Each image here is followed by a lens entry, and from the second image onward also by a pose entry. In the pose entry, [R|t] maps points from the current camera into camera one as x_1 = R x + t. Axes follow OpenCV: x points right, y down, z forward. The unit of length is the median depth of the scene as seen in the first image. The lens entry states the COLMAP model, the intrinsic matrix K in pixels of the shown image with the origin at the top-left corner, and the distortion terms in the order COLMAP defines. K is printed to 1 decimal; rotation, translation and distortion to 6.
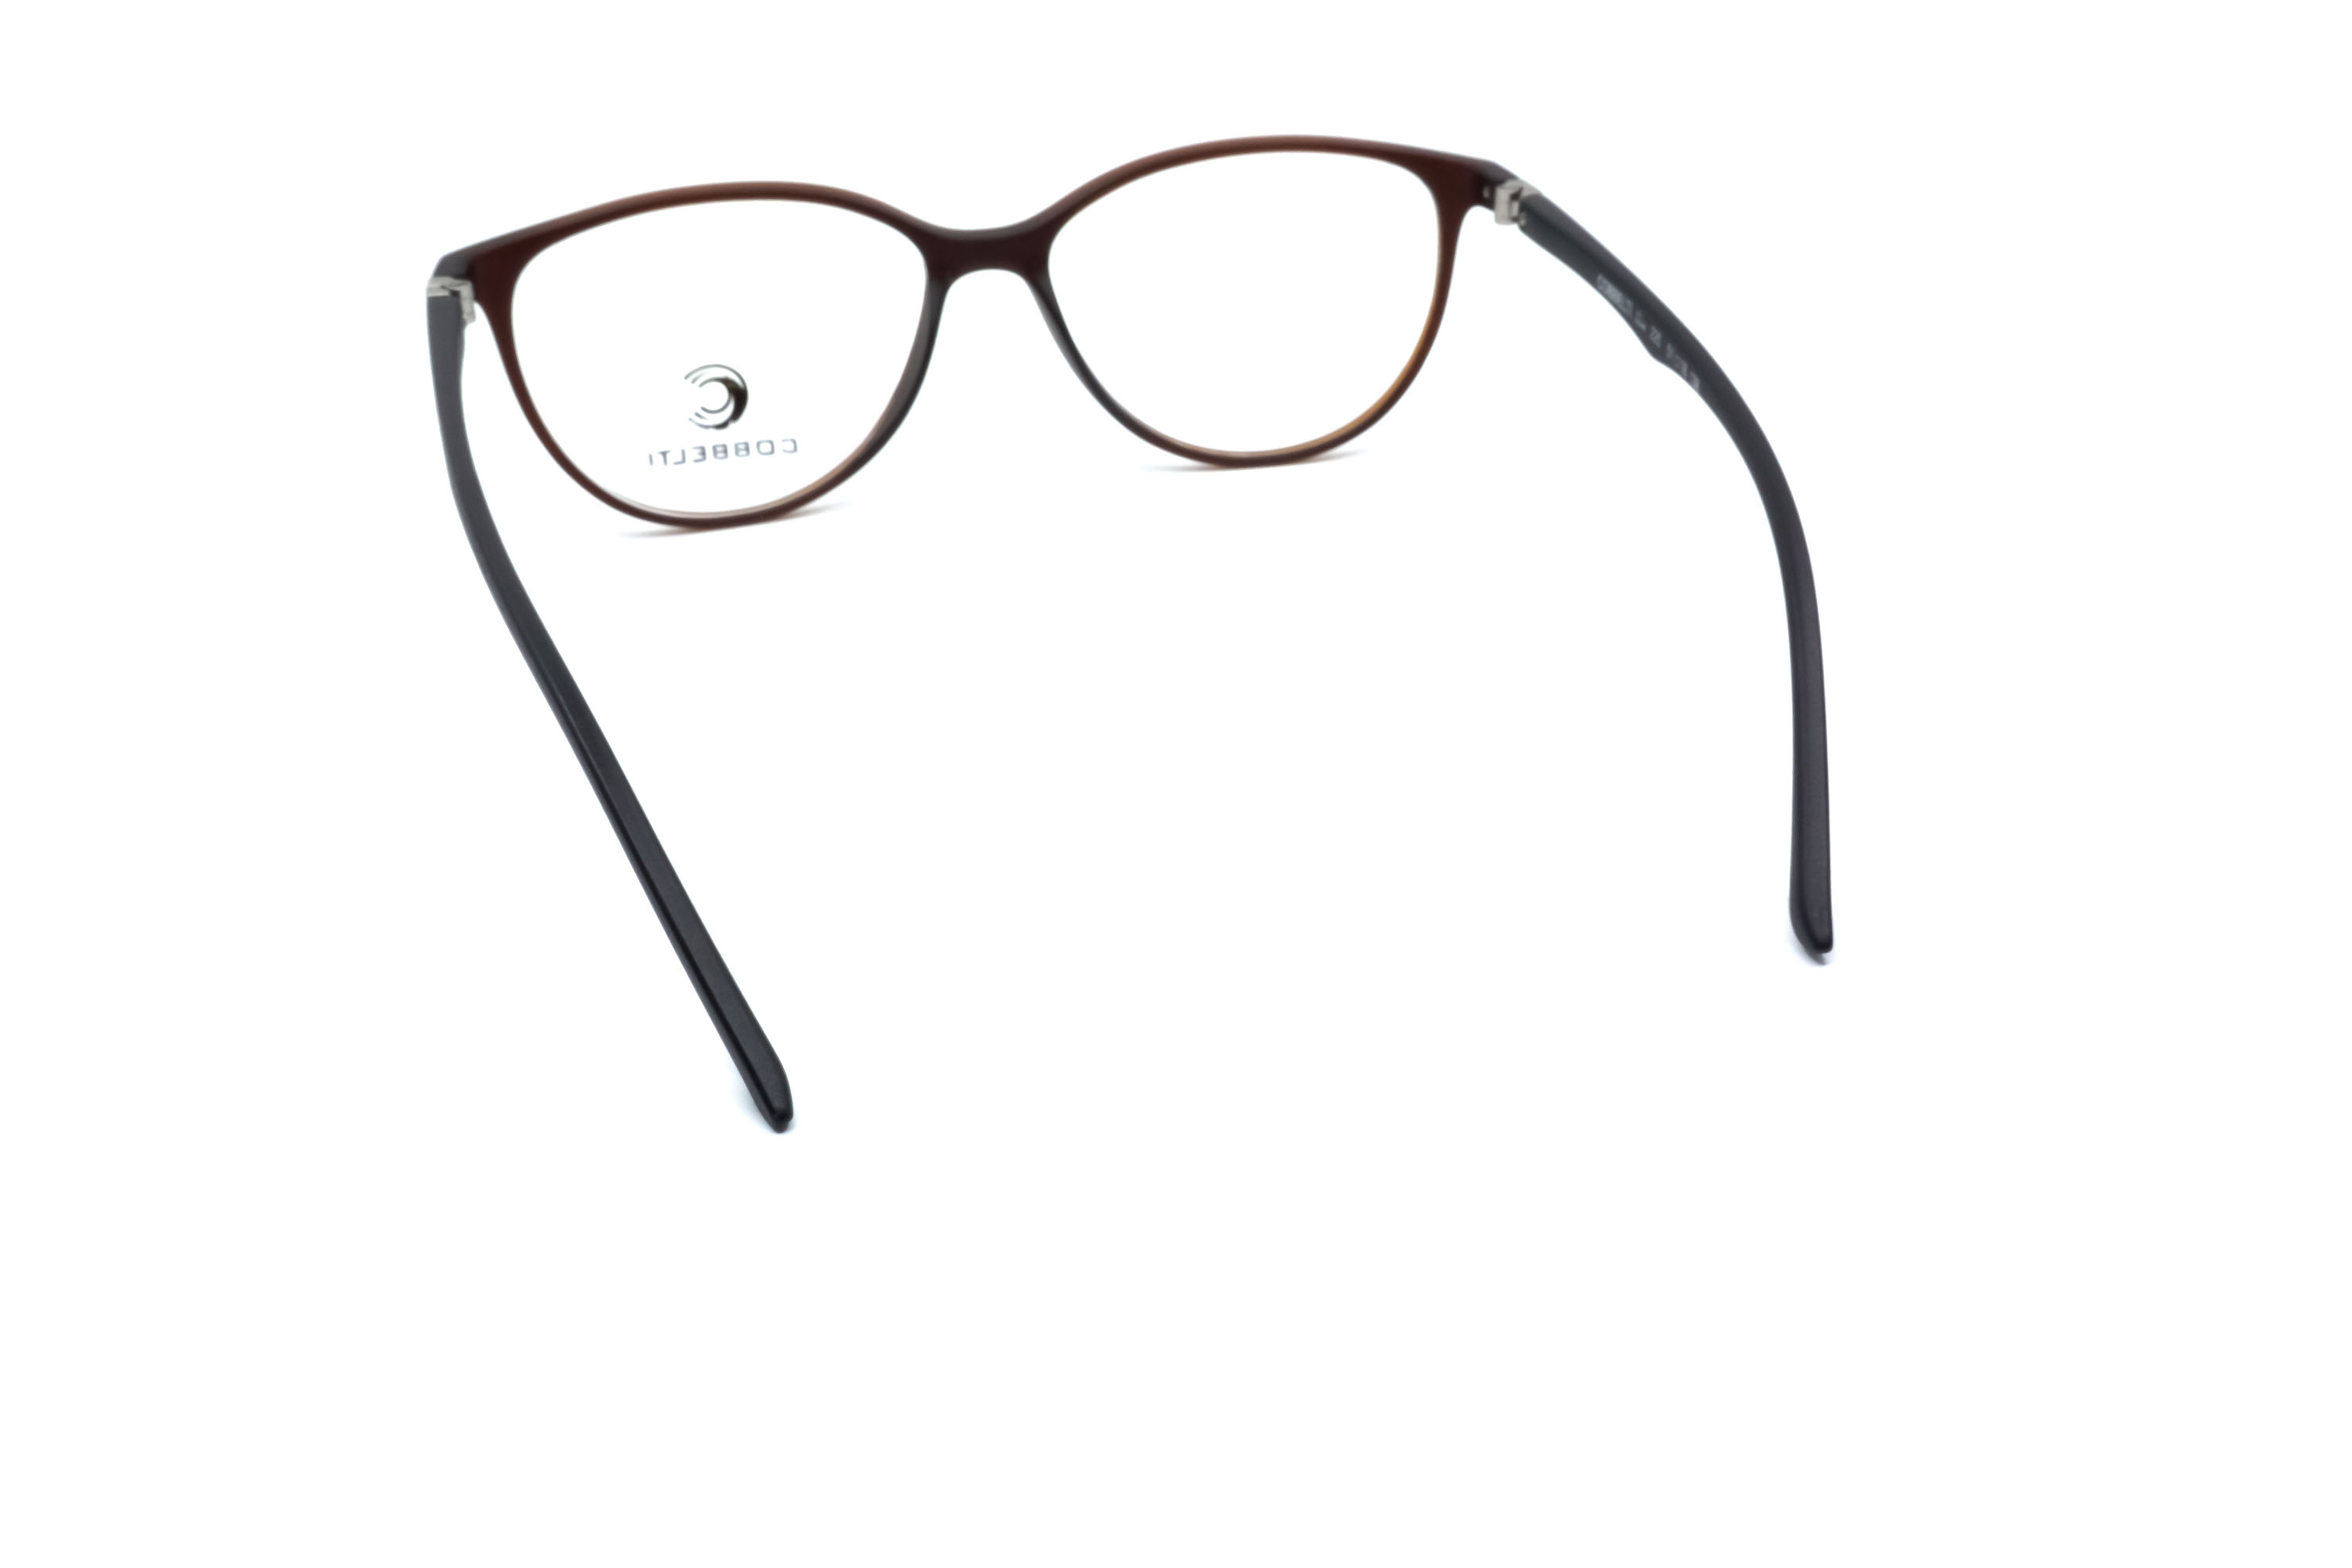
lens RADIAL K [[2624.1, 0, 1176.0], [0, 2624.1, 784.0], [0, 0, 1]] dist [0.009831, 0.015566]
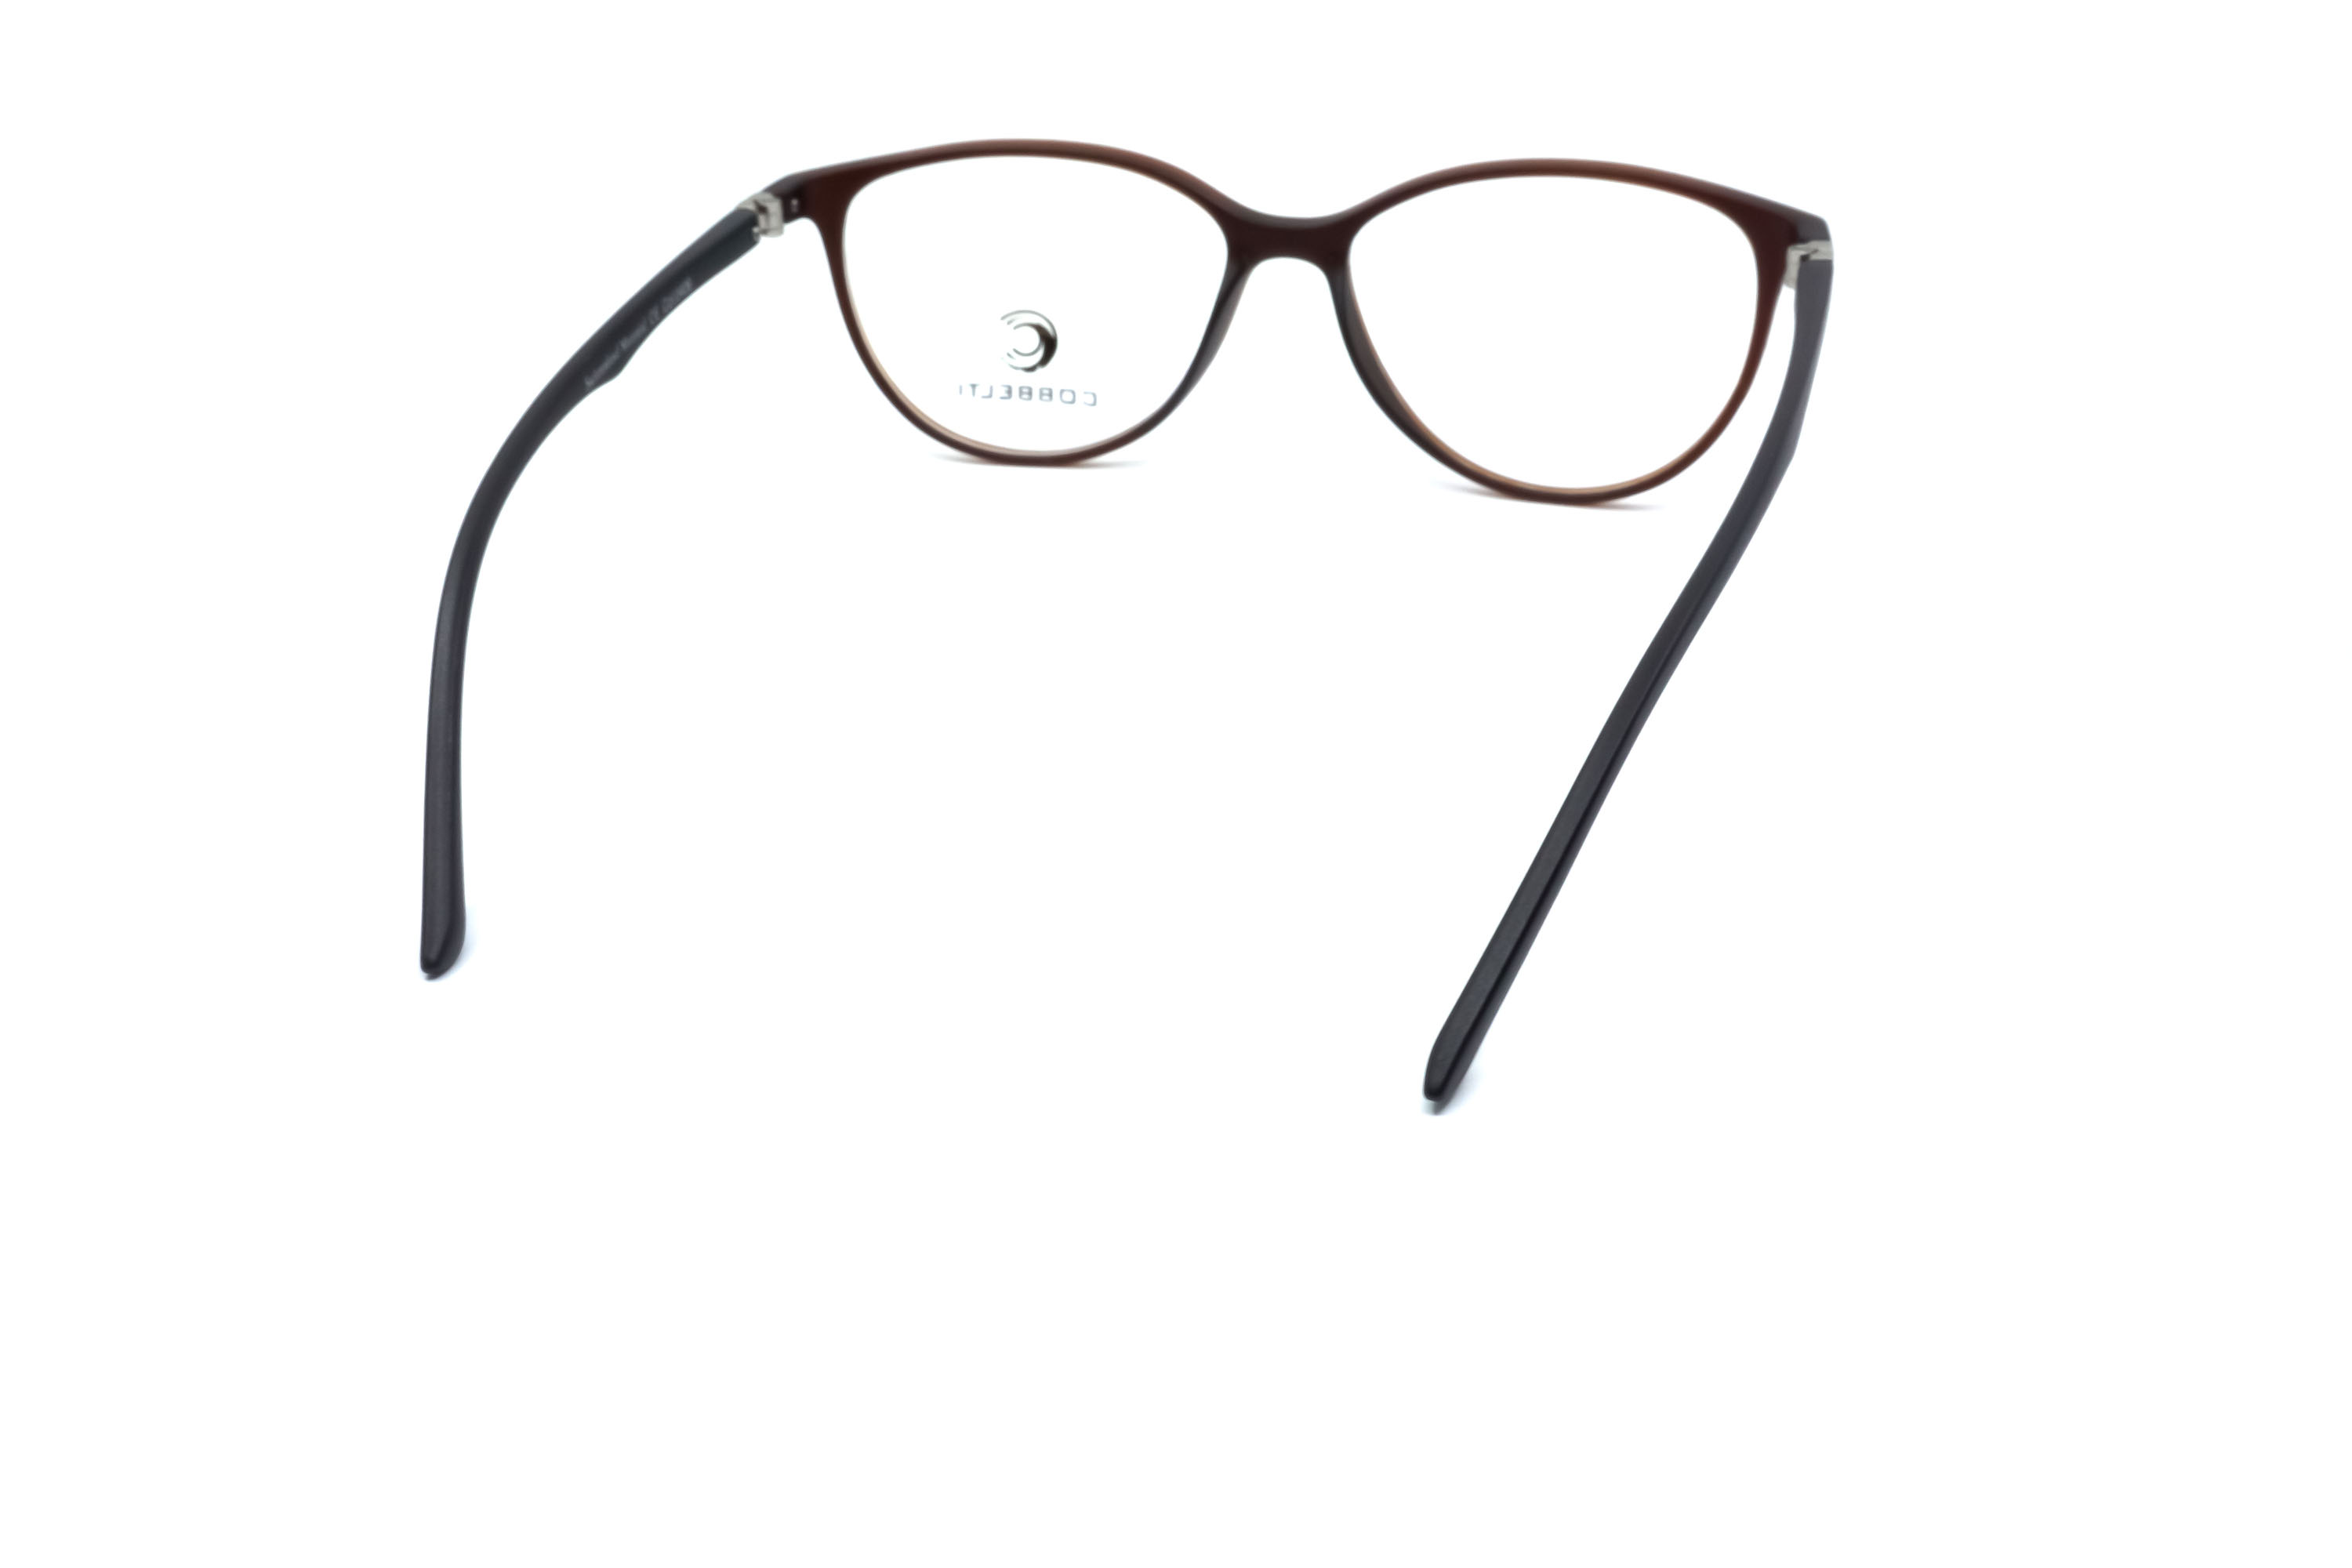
lens RADIAL K [[2624.1, 0, 1176.0], [0, 2624.1, 784.0], [0, 0, 1]] dist [0.009831, 0.015566]
pose [[0.858178, 0.229163, -0.459363, 0.398354], [-0.224253, 0.972287, 0.066098, -0.057581], [0.461780, 0.046290, 0.885786, 0.103998]]
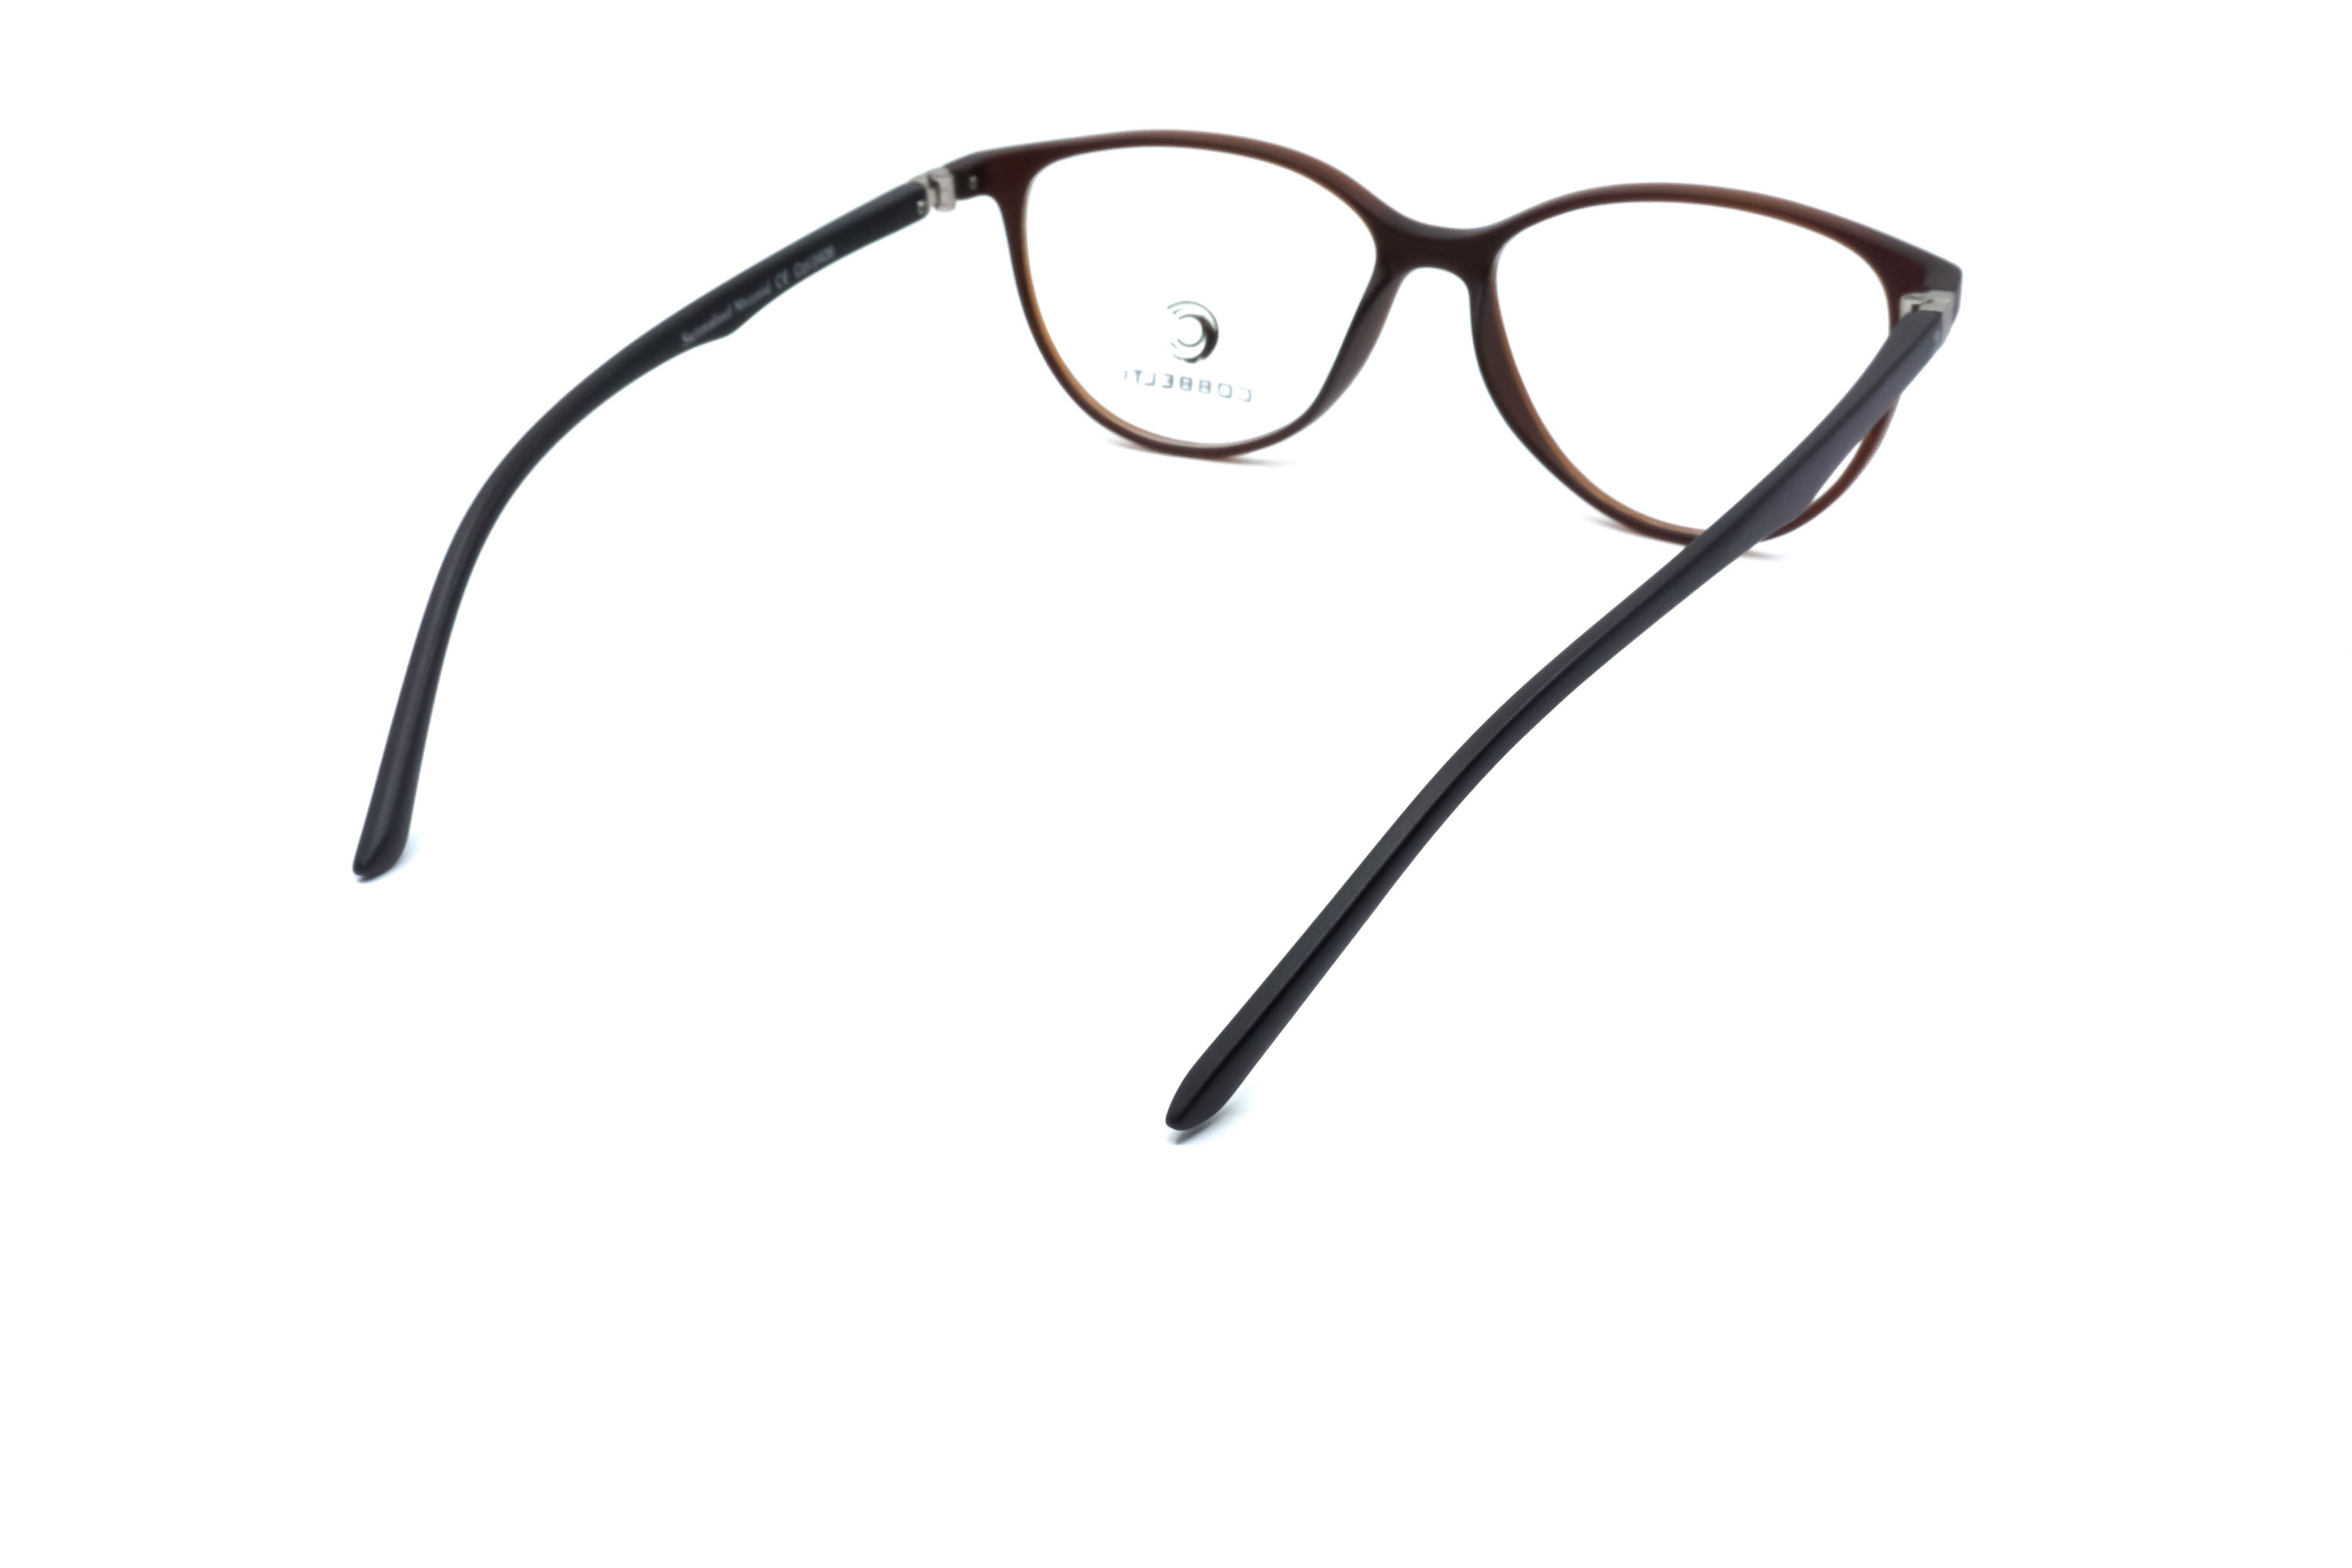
lens RADIAL K [[2624.1, 0, 1176.0], [0, 2624.1, 784.0], [0, 0, 1]] dist [0.009831, 0.015566]
pose [[0.695434, 0.325722, -0.640528, 0.553865], [-0.313969, 0.939514, 0.136880, -0.119010], [0.646370, 0.105915, 0.755637, 0.217690]]
